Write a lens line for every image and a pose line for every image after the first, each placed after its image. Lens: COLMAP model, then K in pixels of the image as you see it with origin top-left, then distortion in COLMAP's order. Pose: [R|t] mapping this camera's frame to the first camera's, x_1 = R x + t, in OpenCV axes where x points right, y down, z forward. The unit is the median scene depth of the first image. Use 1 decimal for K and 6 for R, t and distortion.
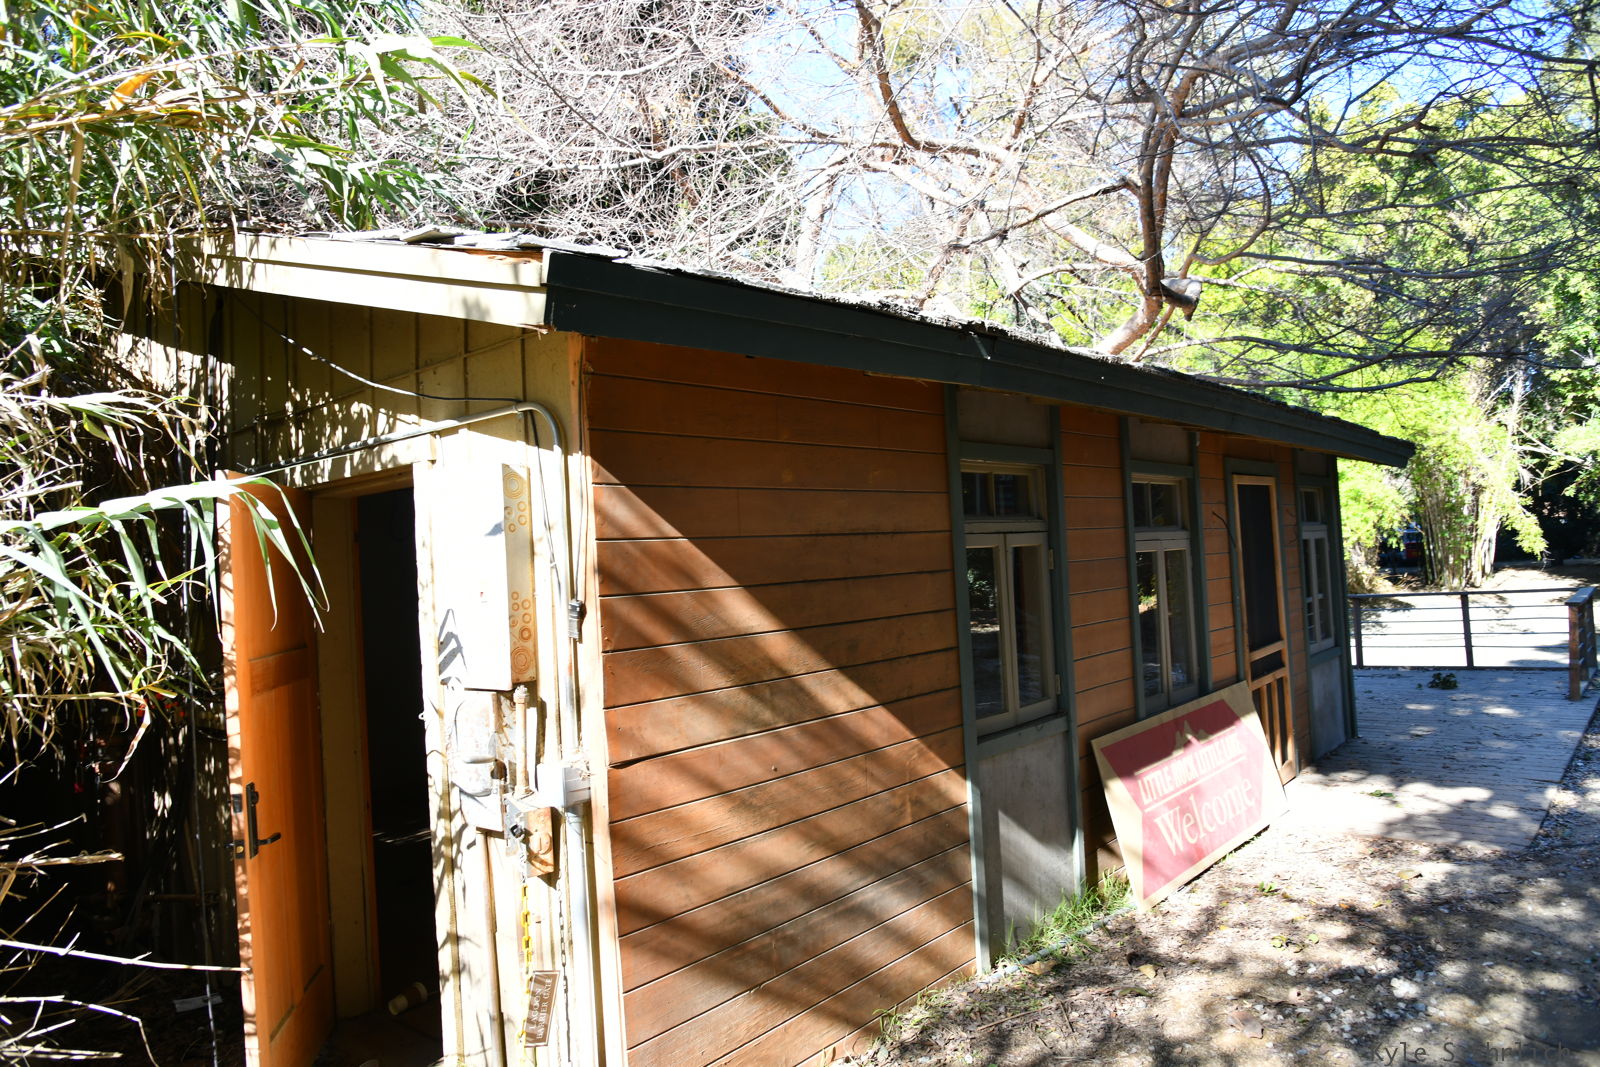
lens RADIAL K [[1083.4, 0, 804.4], [0, 1083.4, 525.7], [0, 0, 1]] dist [-0.041533, 0.010489]
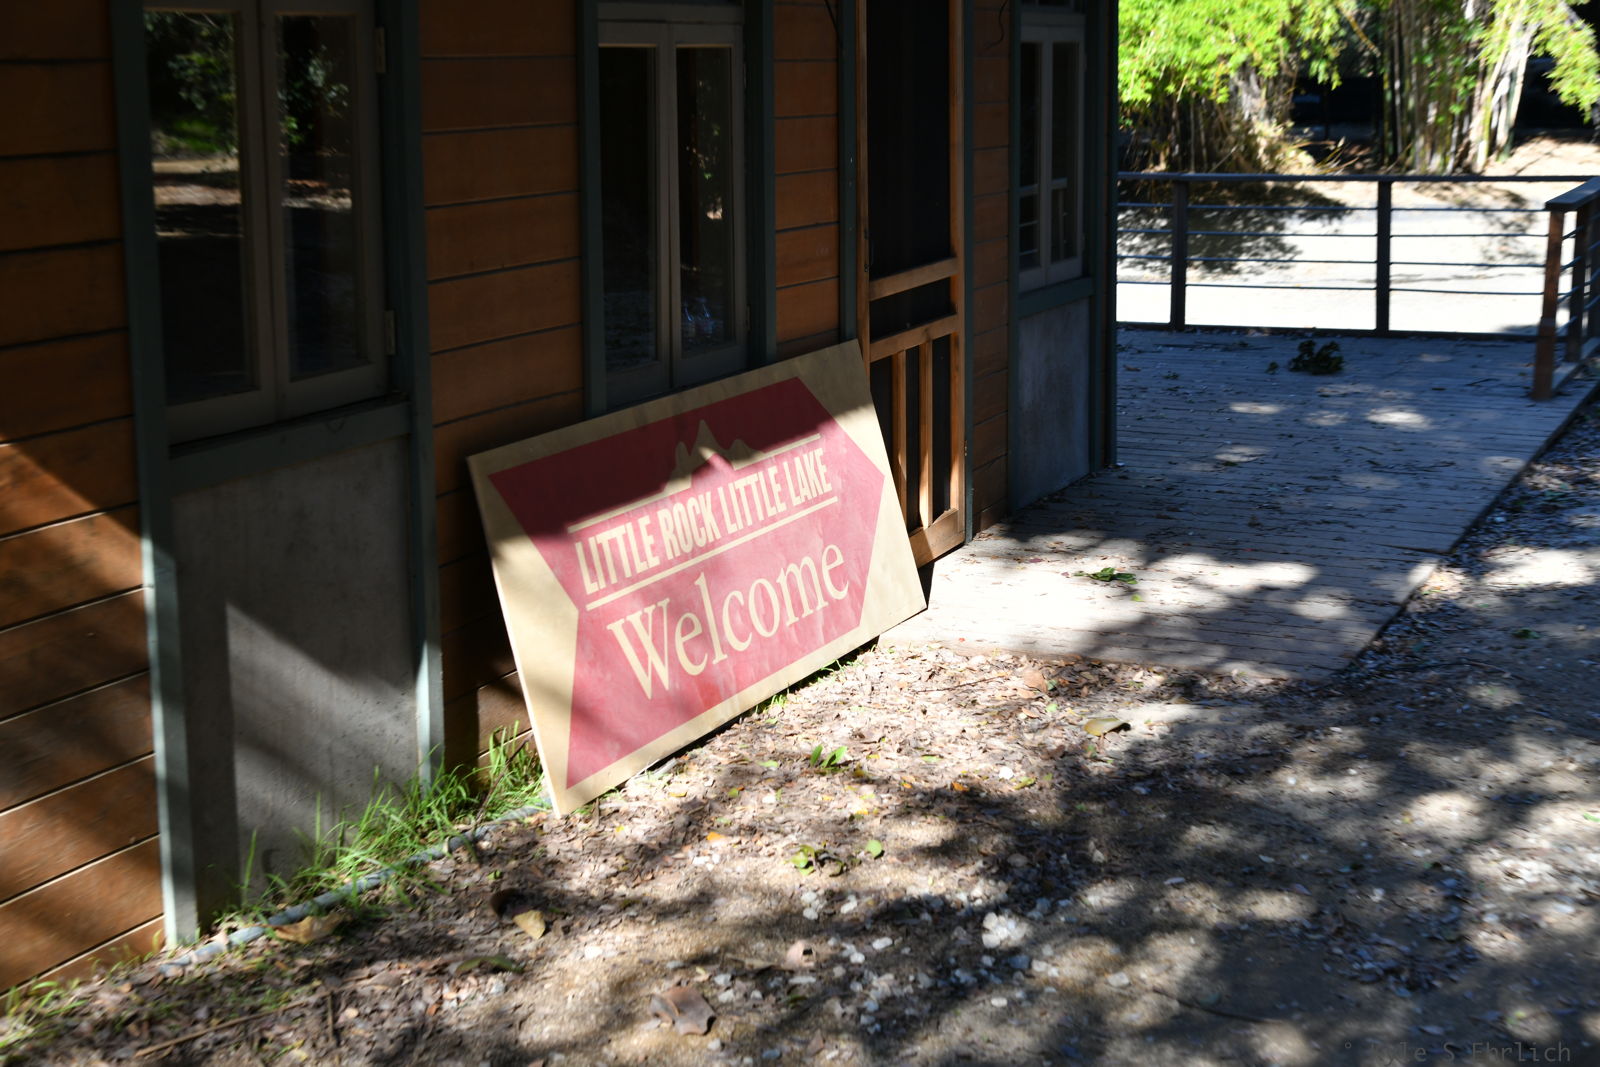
lens RADIAL K [[2513.7, 0, 815.9], [0, 2513.7, 535.3], [0, 0, 1]] dist [-0.015809, 0.000000]
pose [[0.955751, -0.007873, 0.294070, 0.100415], [-0.055284, 0.977024, 0.205837, 0.003830], [-0.288934, -0.212986, 0.933356, -0.050878]]
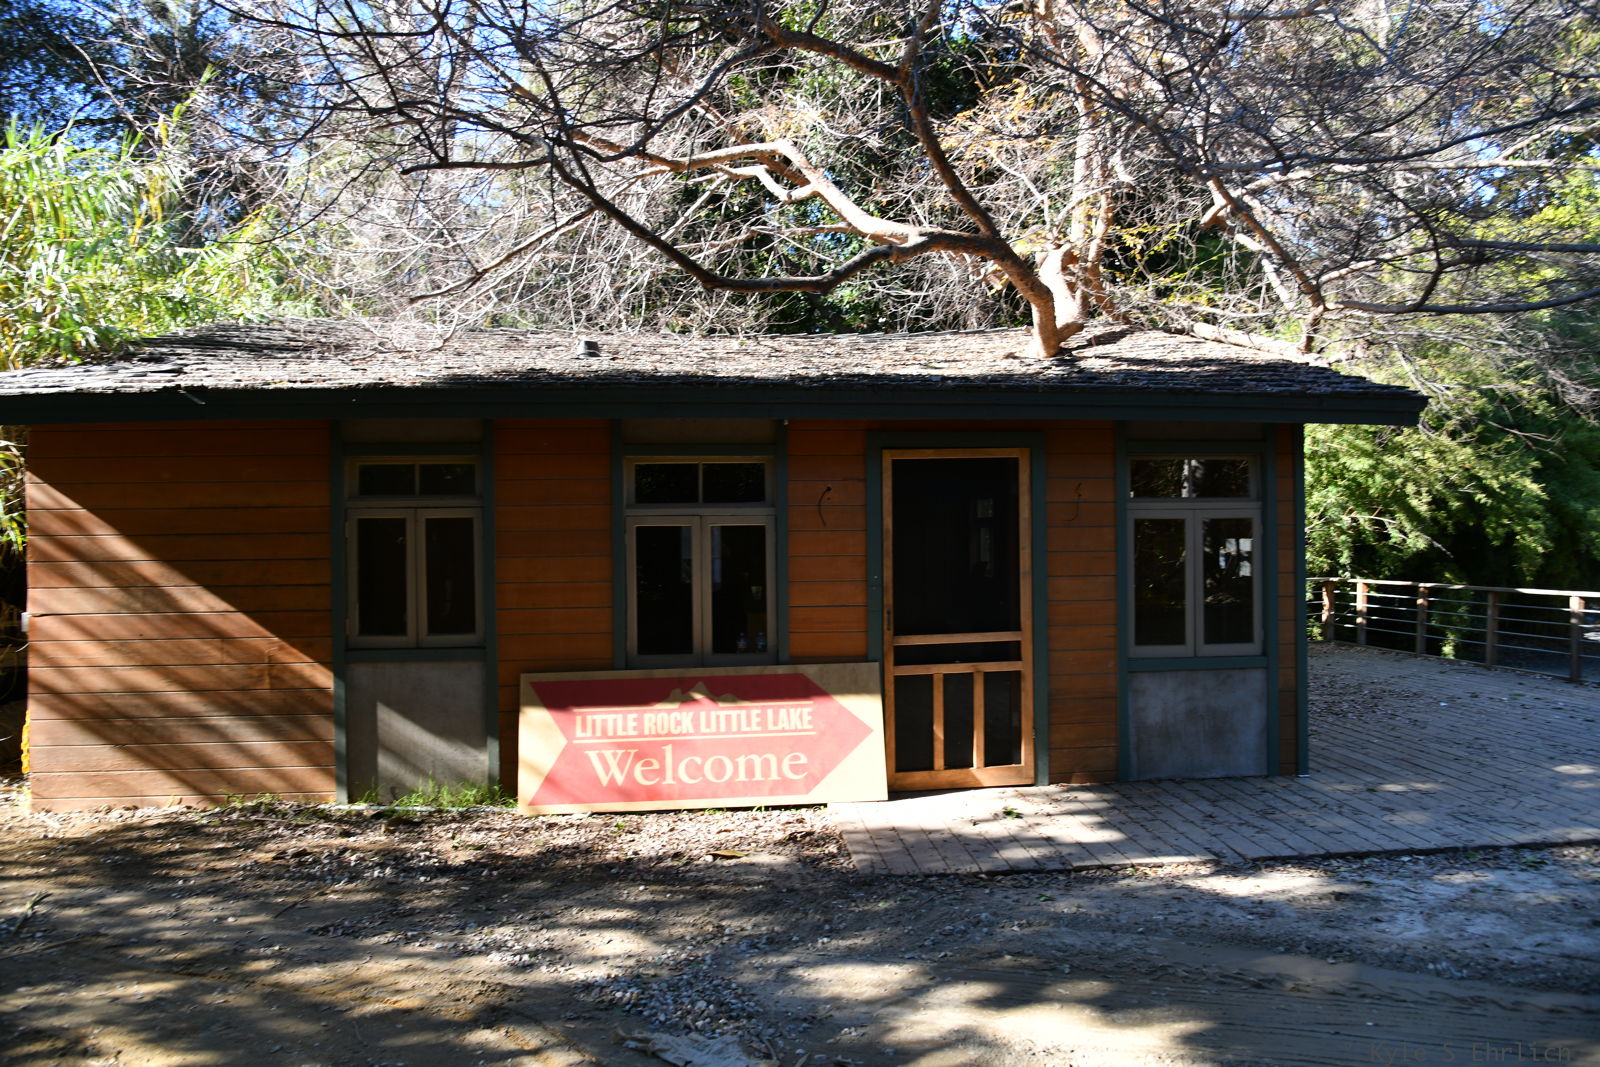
lens RADIAL K [[1083.4, 0, 804.6], [0, 1083.4, 536.9], [0, 0, 1]] dist [-0.041533, 0.010489]
pose [[0.703882, 0.050430, -0.708524, 1.490753], [-0.002230, 0.997629, 0.068791, -0.051352], [0.710313, -0.046841, 0.702326, 0.384347]]
